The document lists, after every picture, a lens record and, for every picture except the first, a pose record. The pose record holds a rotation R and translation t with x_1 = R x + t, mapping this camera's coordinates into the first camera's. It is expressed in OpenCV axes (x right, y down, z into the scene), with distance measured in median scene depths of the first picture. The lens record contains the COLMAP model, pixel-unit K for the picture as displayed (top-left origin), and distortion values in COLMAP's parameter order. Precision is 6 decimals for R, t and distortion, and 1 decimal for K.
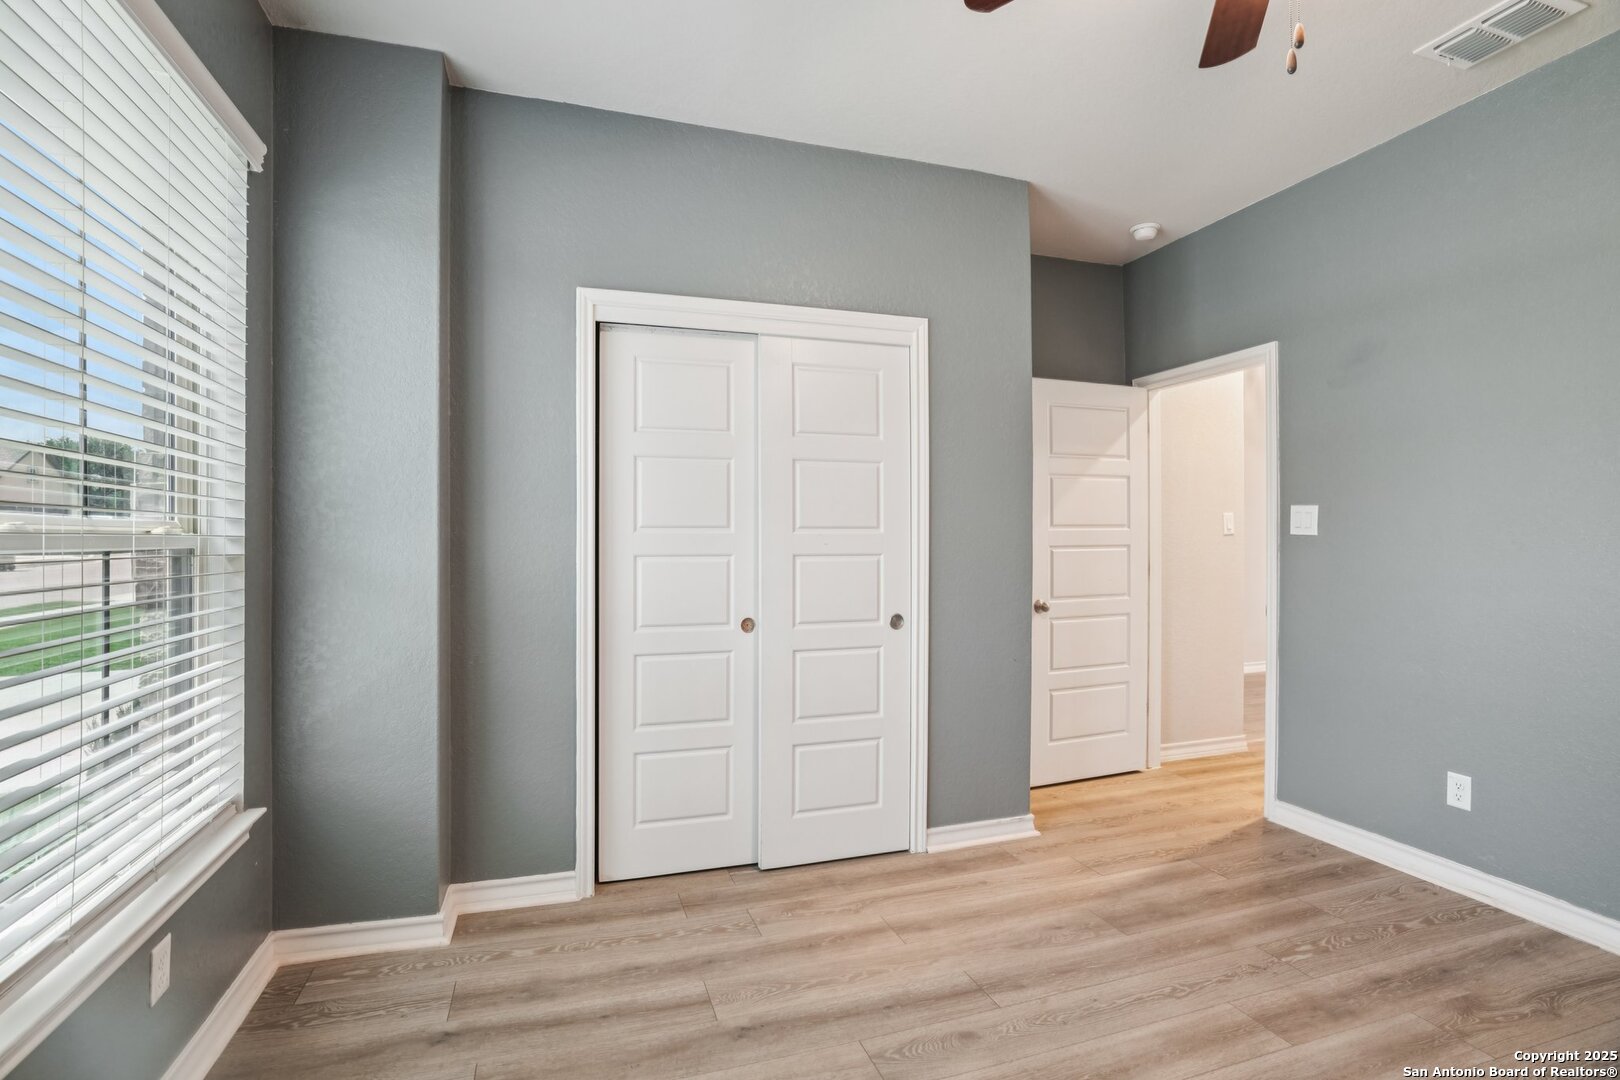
lens RADIAL K [[766.8, 0, 811.6], [0, 766.8, 533.4], [0, 0, 1]] dist [-0.044567, 0.000901]
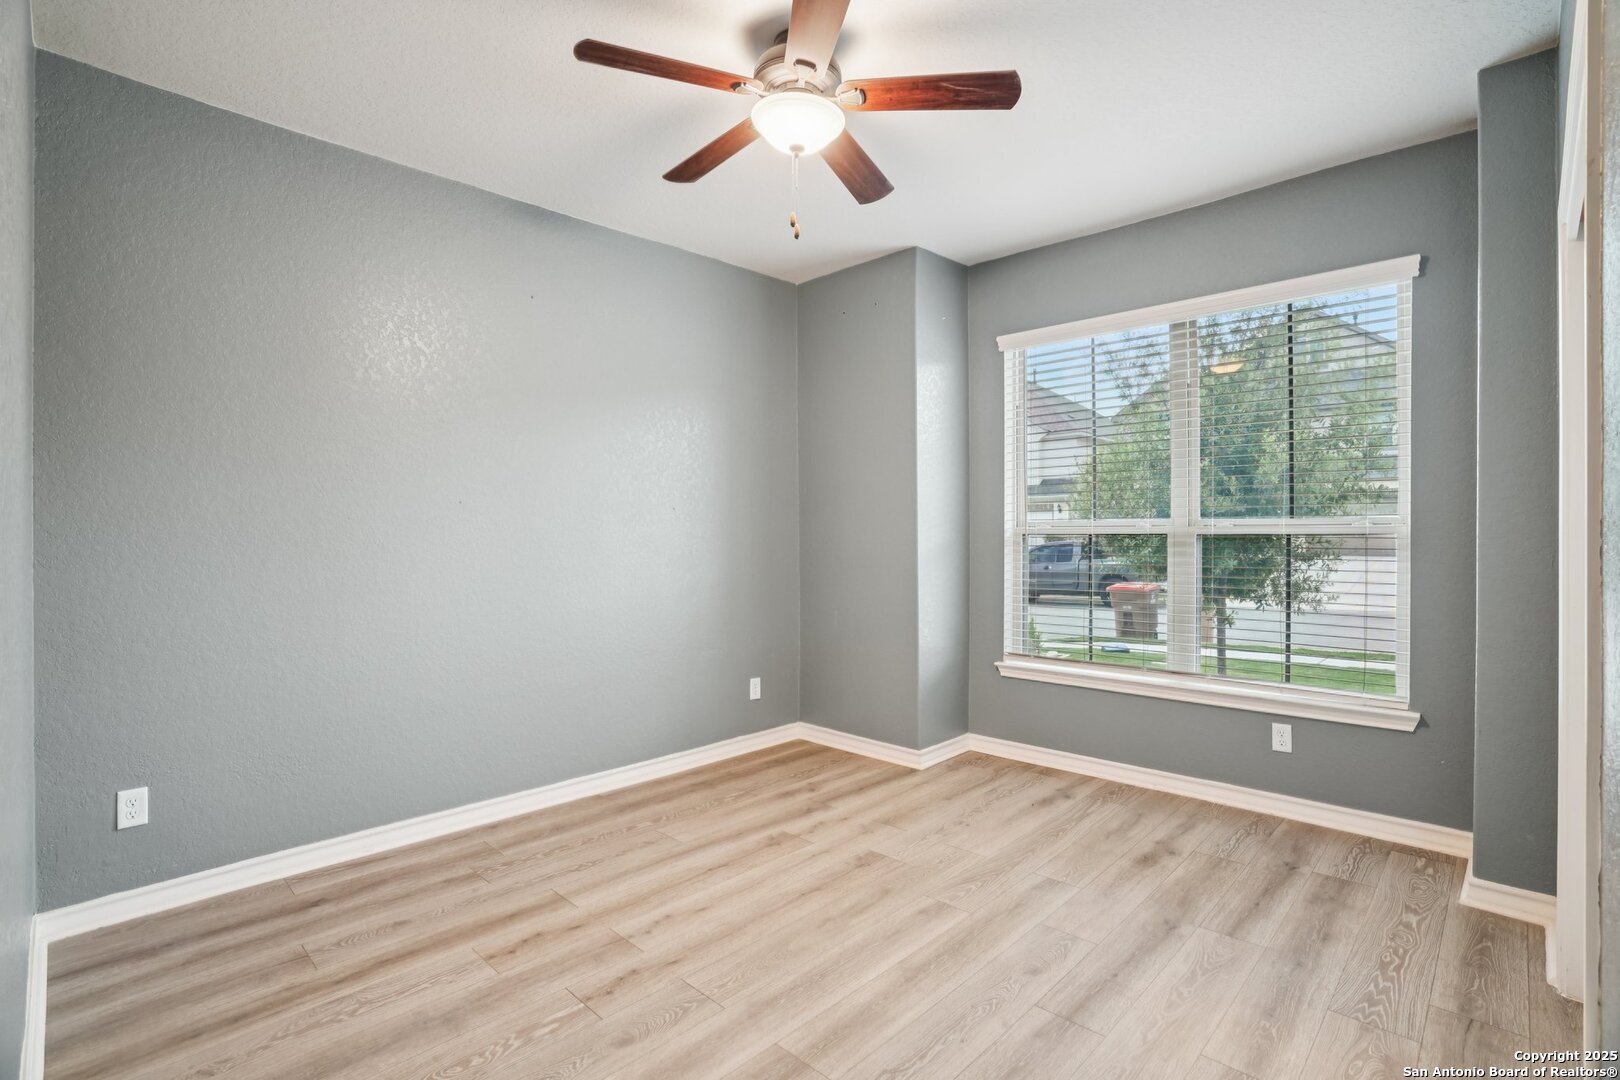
lens RADIAL K [[766.8, 0, 811.6], [0, 766.8, 533.4], [0, 0, 1]] dist [-0.044567, 0.000901]
pose [[-0.879152, 0.016003, -0.476272, 0.939525], [0.016037, 0.999863, 0.003993, -0.006788], [0.476271, -0.004127, -0.879289, 1.668614]]
